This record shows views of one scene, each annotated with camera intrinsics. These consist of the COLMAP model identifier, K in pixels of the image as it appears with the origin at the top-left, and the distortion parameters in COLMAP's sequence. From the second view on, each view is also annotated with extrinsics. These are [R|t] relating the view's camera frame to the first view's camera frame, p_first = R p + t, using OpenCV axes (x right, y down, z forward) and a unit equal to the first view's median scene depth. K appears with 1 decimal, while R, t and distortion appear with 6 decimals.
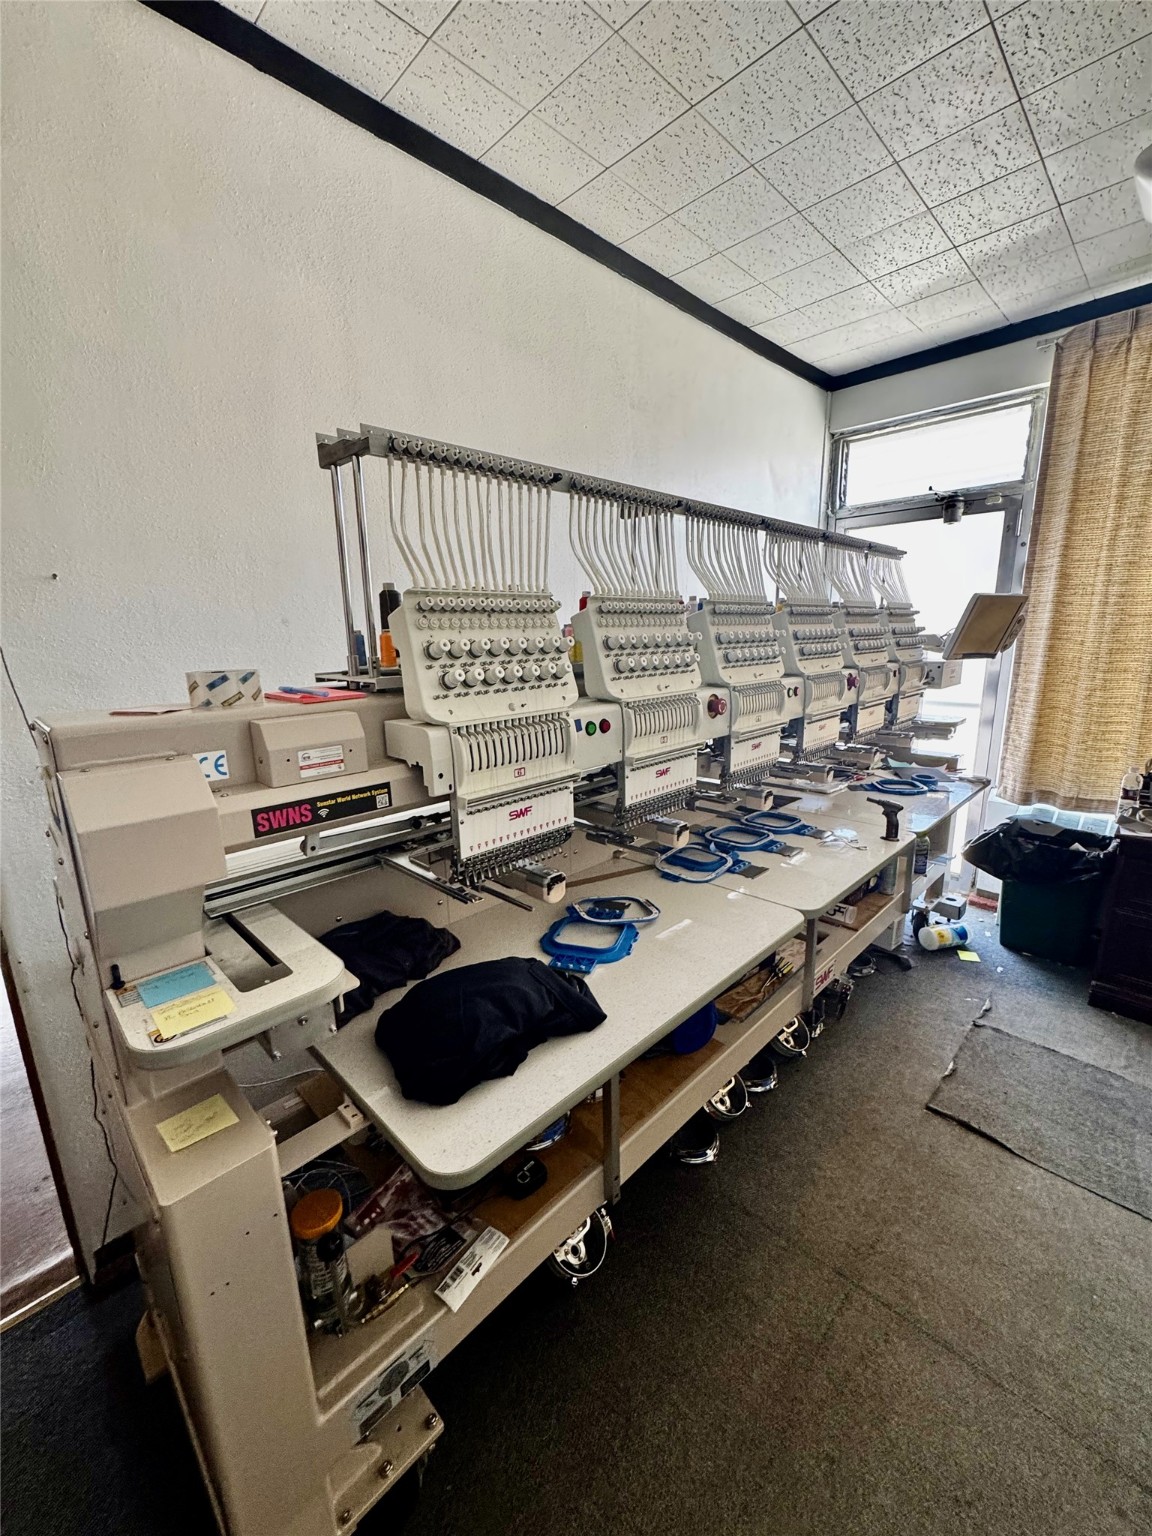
lens RADIAL K [[613.5, 0, 576.0], [0, 613.5, 768.0], [0, 0, 1]] dist [-0.003714, 0.000102]
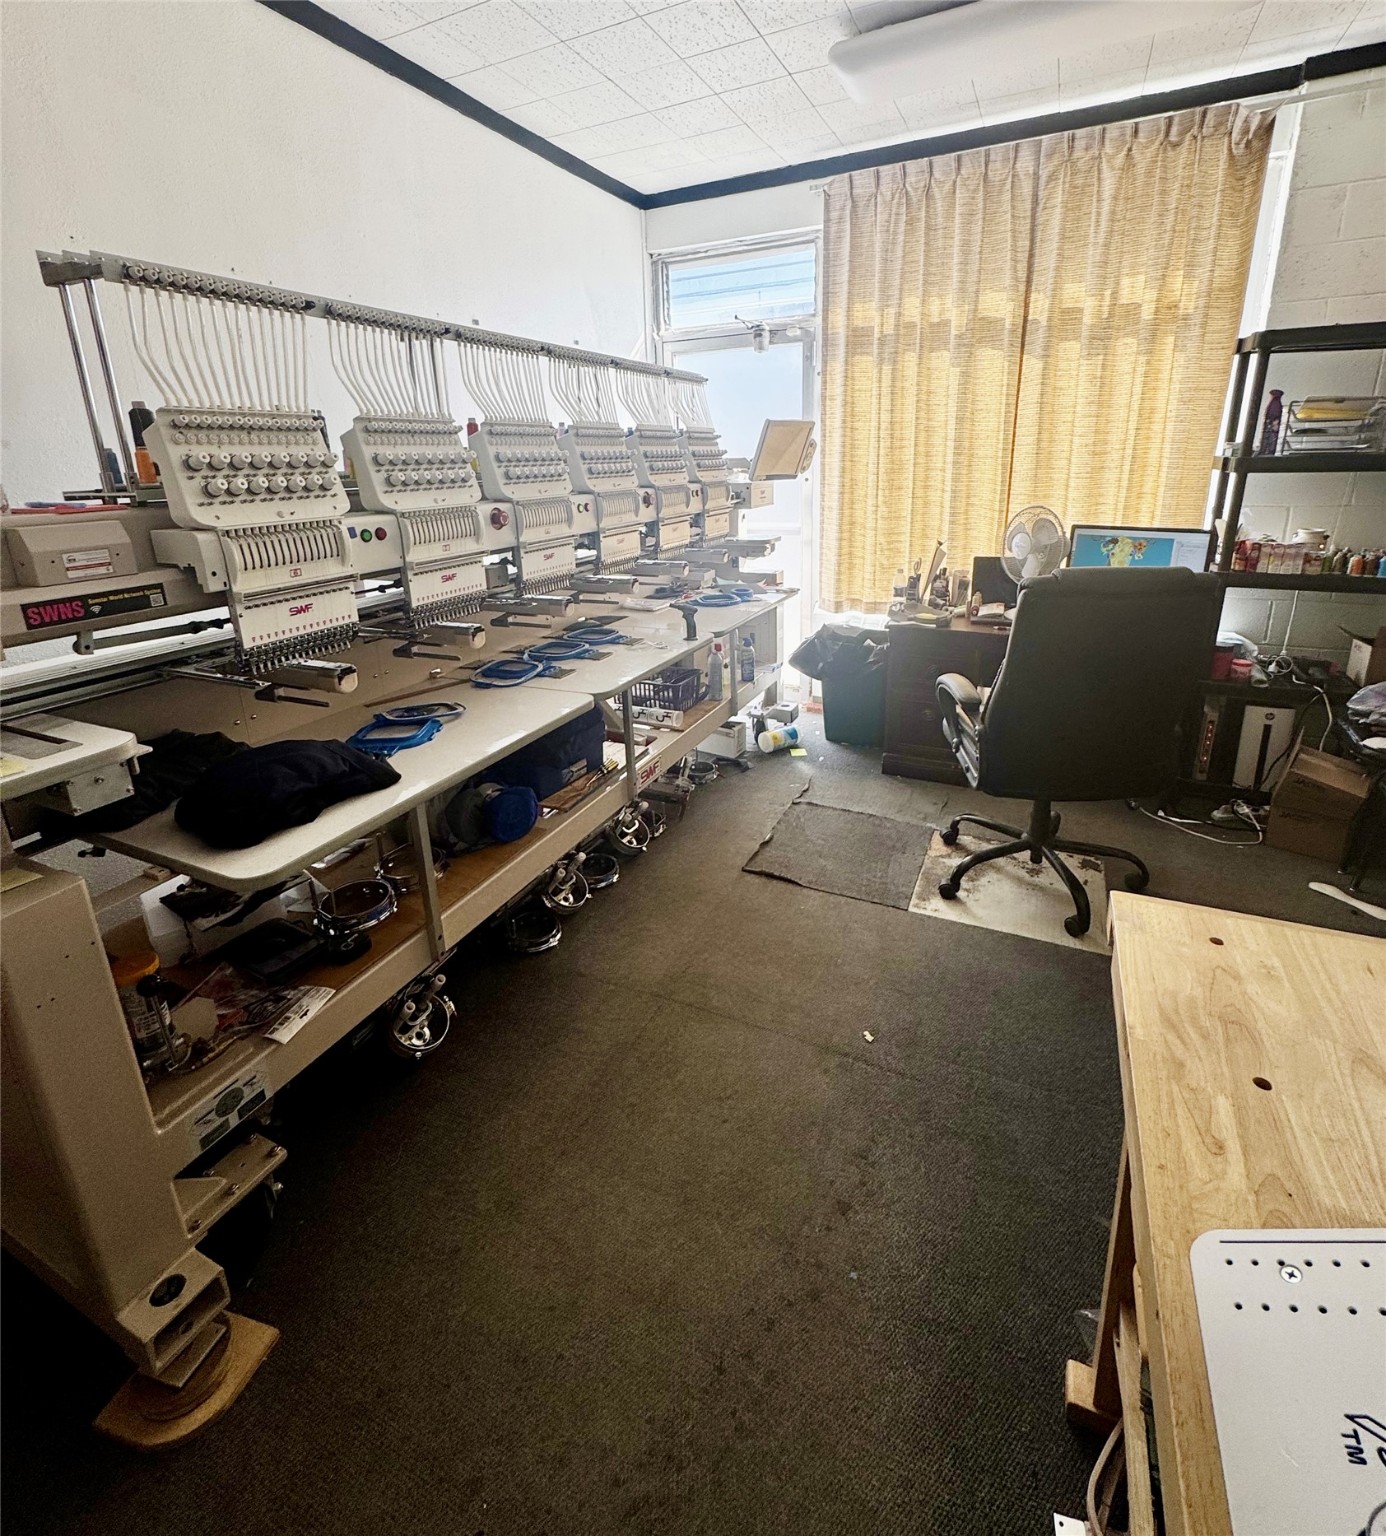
lens RADIAL K [[735.9, 0, 691.1], [0, 735.9, 662.5], [0, 0, 1]] dist [-0.002278, 0.000124]
pose [[0.943455, -0.095980, 0.317303, 0.130157], [0.082445, 0.995030, 0.055843, 0.134927], [-0.321086, -0.026525, 0.946678, -0.453967]]
